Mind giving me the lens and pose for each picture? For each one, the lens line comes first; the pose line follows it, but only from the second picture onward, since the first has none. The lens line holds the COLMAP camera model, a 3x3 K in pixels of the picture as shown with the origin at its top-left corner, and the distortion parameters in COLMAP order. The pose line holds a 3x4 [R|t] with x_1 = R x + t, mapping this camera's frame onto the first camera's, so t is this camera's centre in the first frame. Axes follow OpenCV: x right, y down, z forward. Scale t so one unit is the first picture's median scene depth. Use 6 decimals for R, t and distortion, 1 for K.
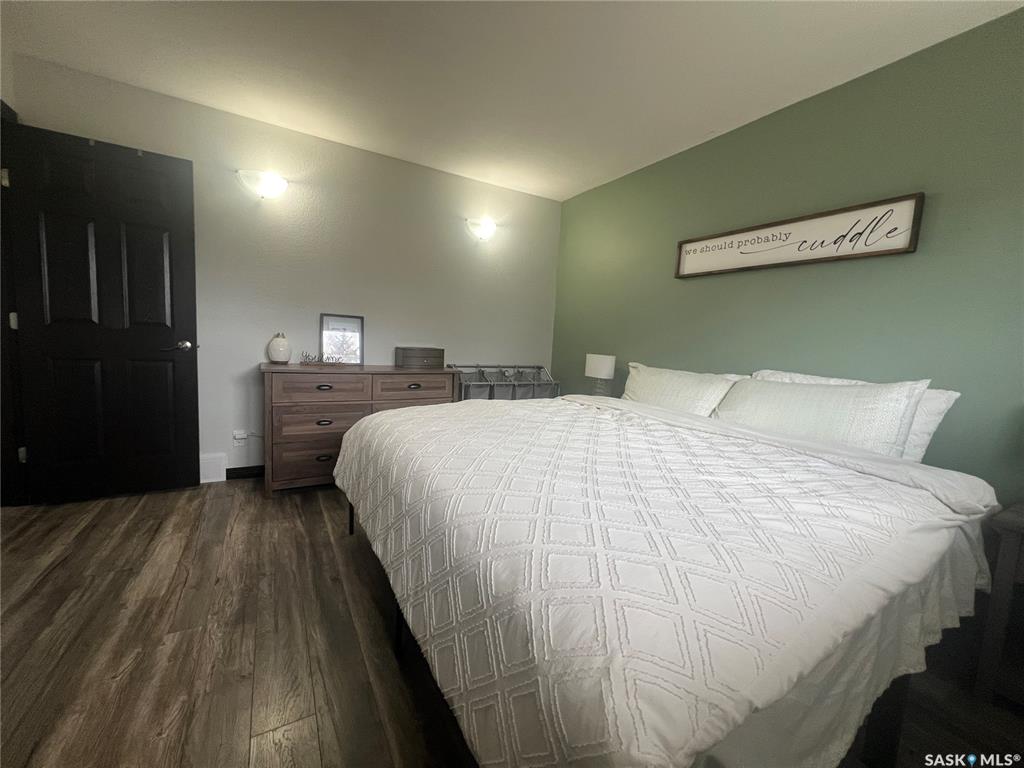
lens RADIAL K [[408.4, 0, 511.3], [0, 408.4, 382.2], [0, 0, 1]] dist [-0.002183, 0.000215]
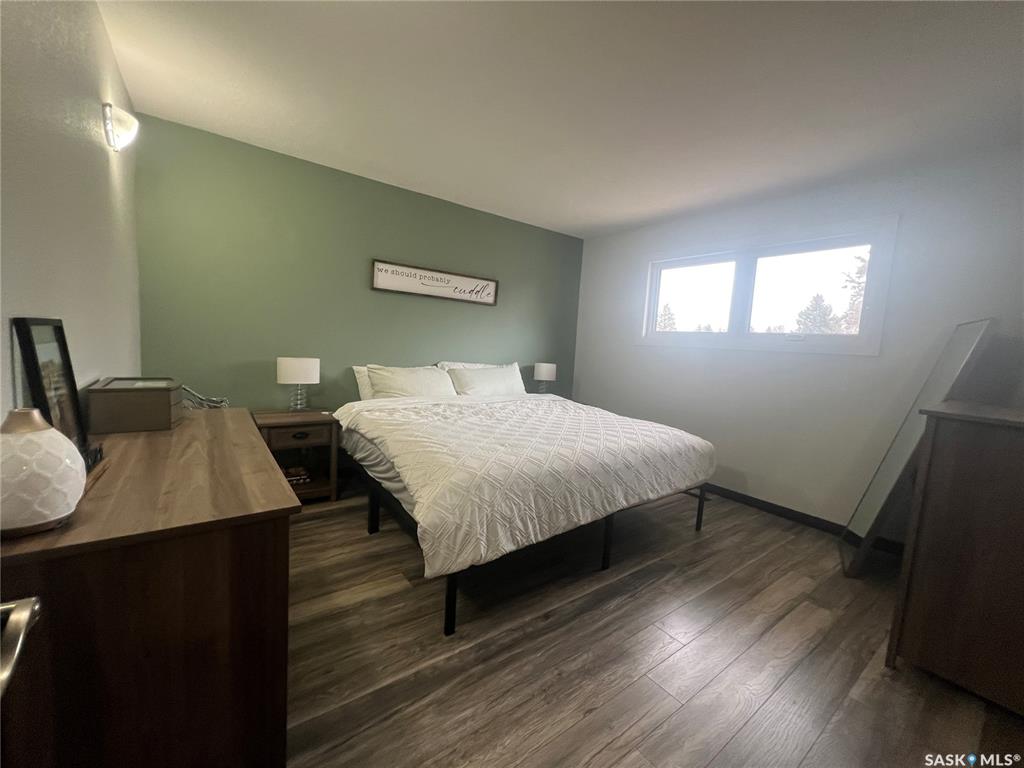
lens RADIAL K [[408.4, 0, 511.3], [0, 408.4, 382.2], [0, 0, 1]] dist [-0.002183, 0.000215]
pose [[-0.102580, -0.156860, 0.982279, -1.151207], [0.035195, 0.986298, 0.161177, -0.227458], [-0.994102, 0.051105, -0.095653, 0.995706]]
